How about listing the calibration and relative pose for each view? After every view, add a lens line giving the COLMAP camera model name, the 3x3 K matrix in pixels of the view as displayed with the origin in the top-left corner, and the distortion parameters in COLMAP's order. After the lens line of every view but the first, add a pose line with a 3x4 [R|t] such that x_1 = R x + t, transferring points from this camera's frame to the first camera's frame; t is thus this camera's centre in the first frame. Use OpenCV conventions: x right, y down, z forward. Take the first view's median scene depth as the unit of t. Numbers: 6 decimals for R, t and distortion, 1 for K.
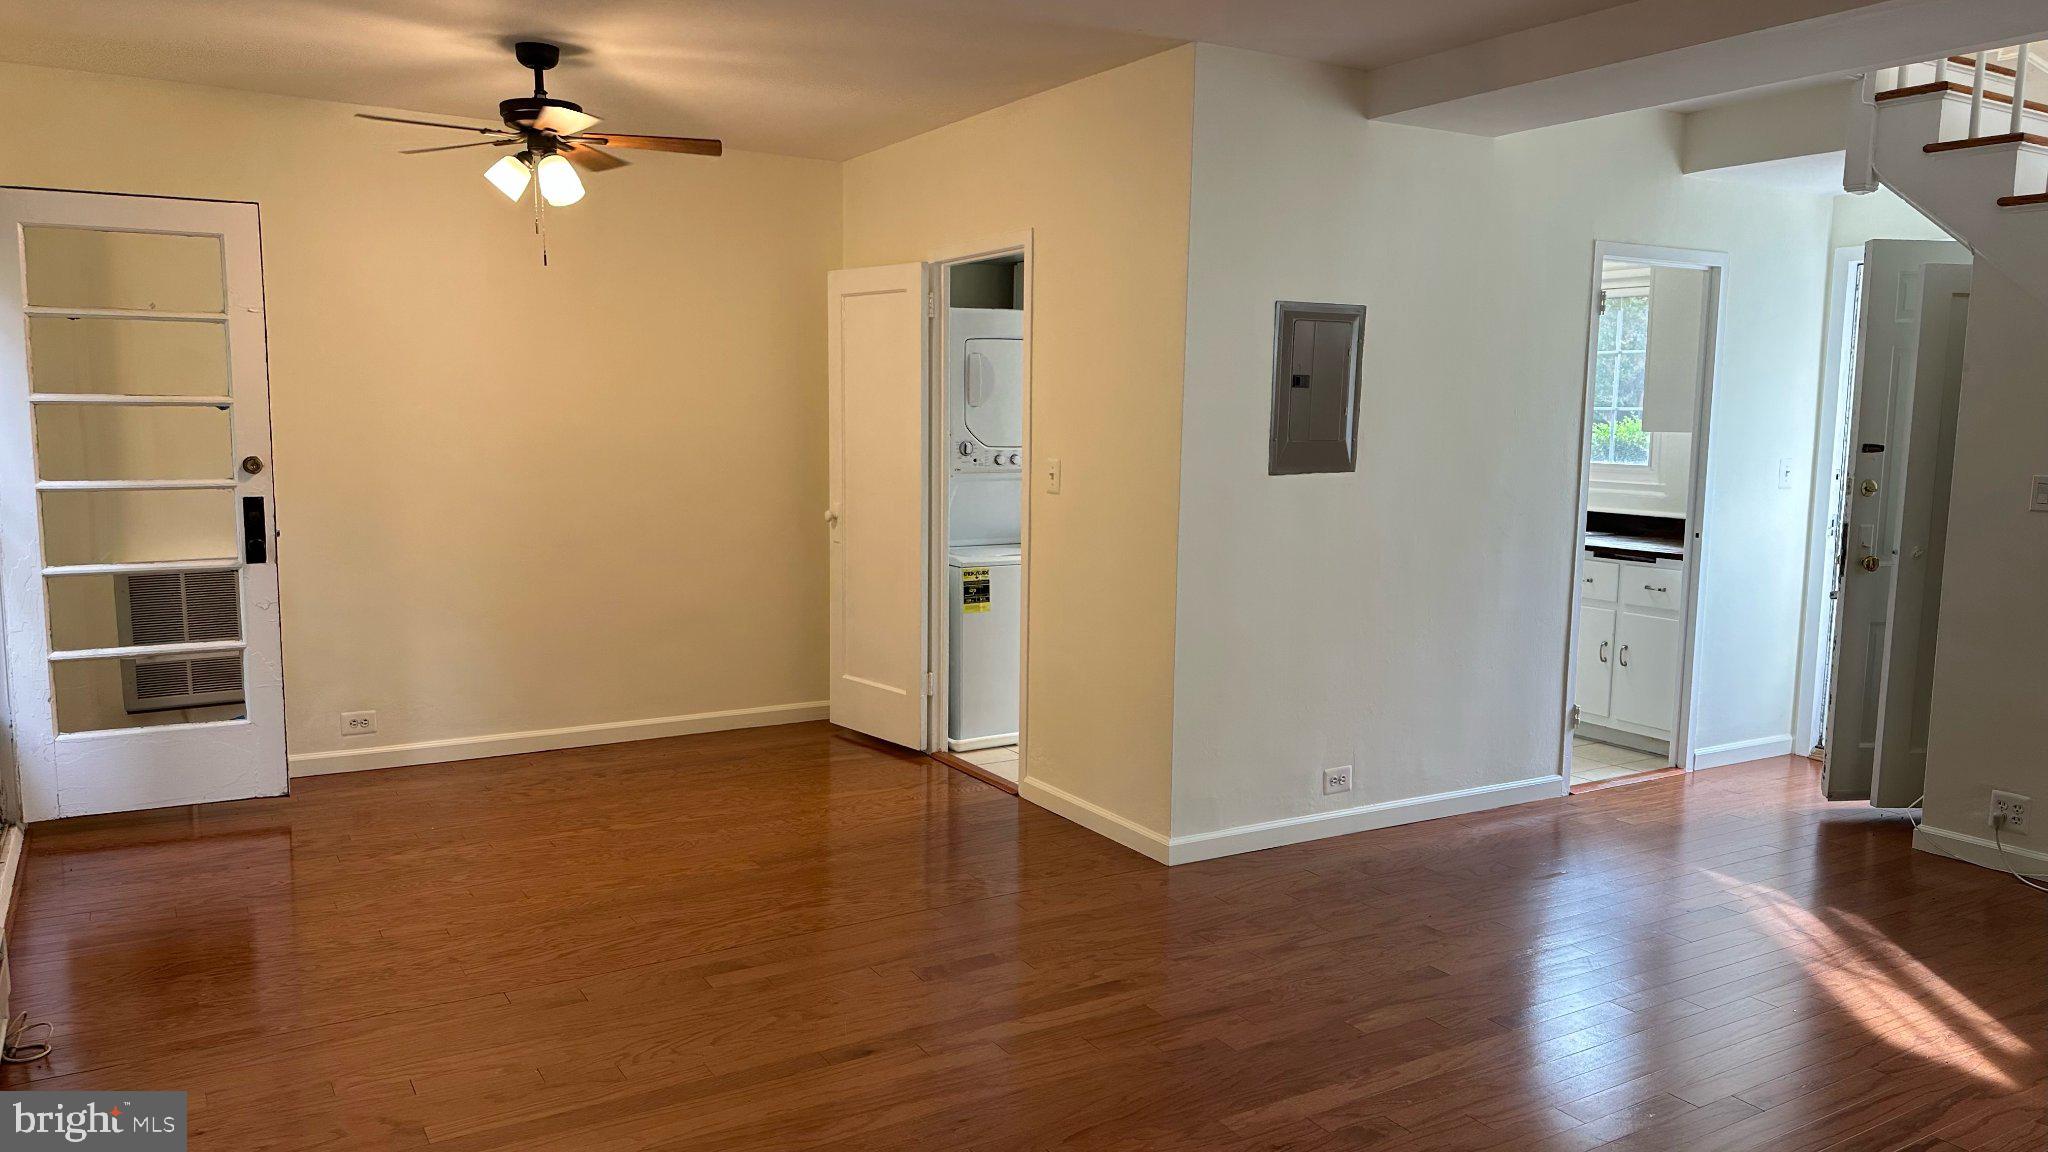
lens RADIAL K [[1441.1, 0, 1024.0], [0, 1441.1, 576.0], [0, 0, 1]] dist [0.004780, -0.054577]
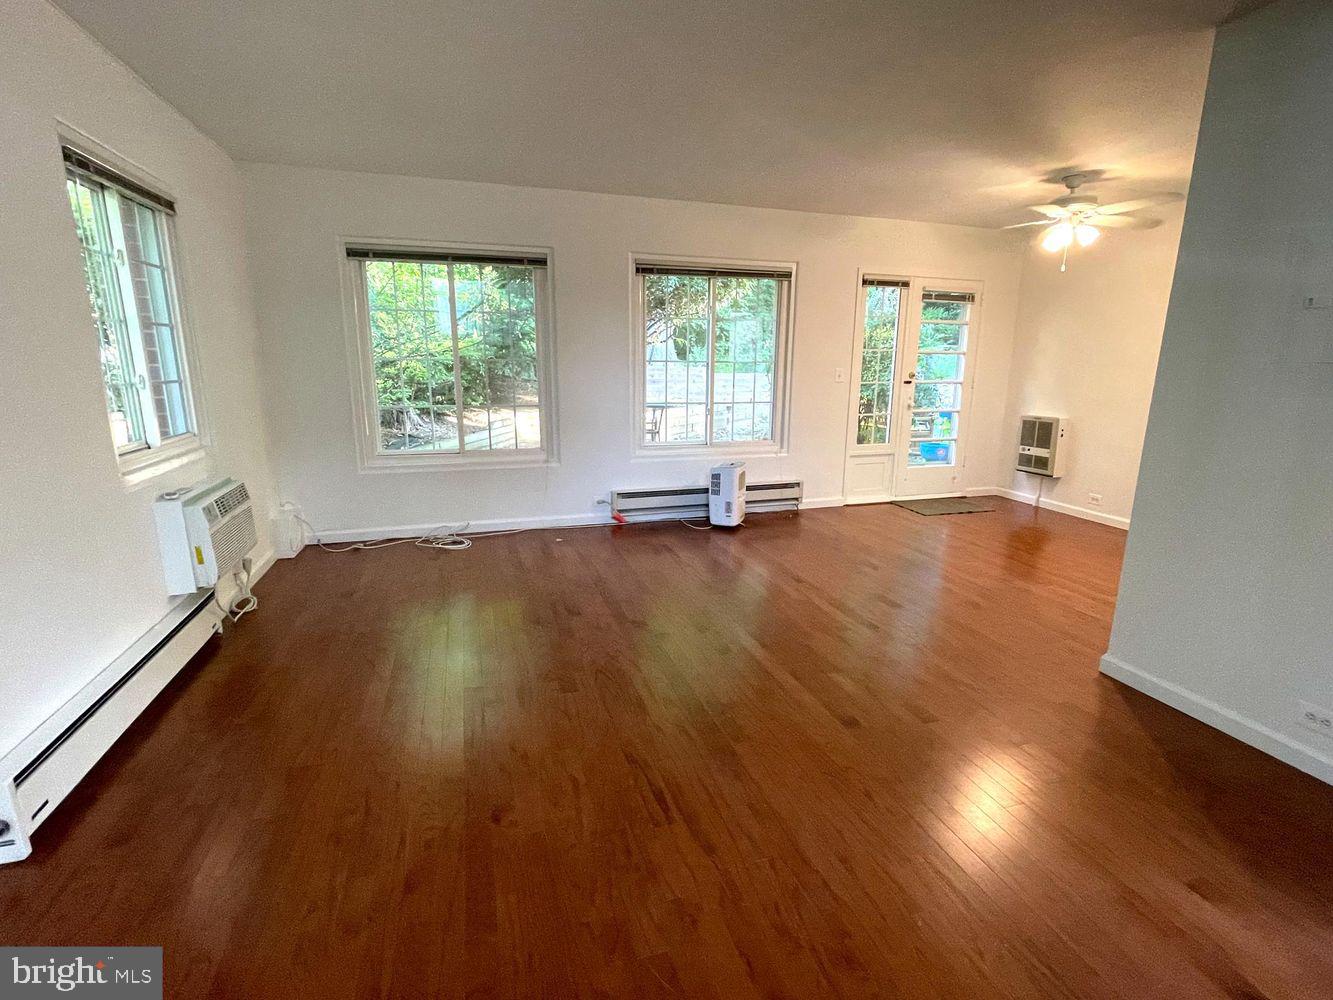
lens RADIAL K [[649.8, 0, 666.5], [0, 649.8, 500.0], [0, 0, 1]] dist [-0.000298, -0.000068]
pose [[-0.220112, 0.201659, -0.954403, 1.180072], [-0.122769, 0.964892, 0.232189, -0.089429], [0.967718, 0.168278, -0.187627, 1.020380]]
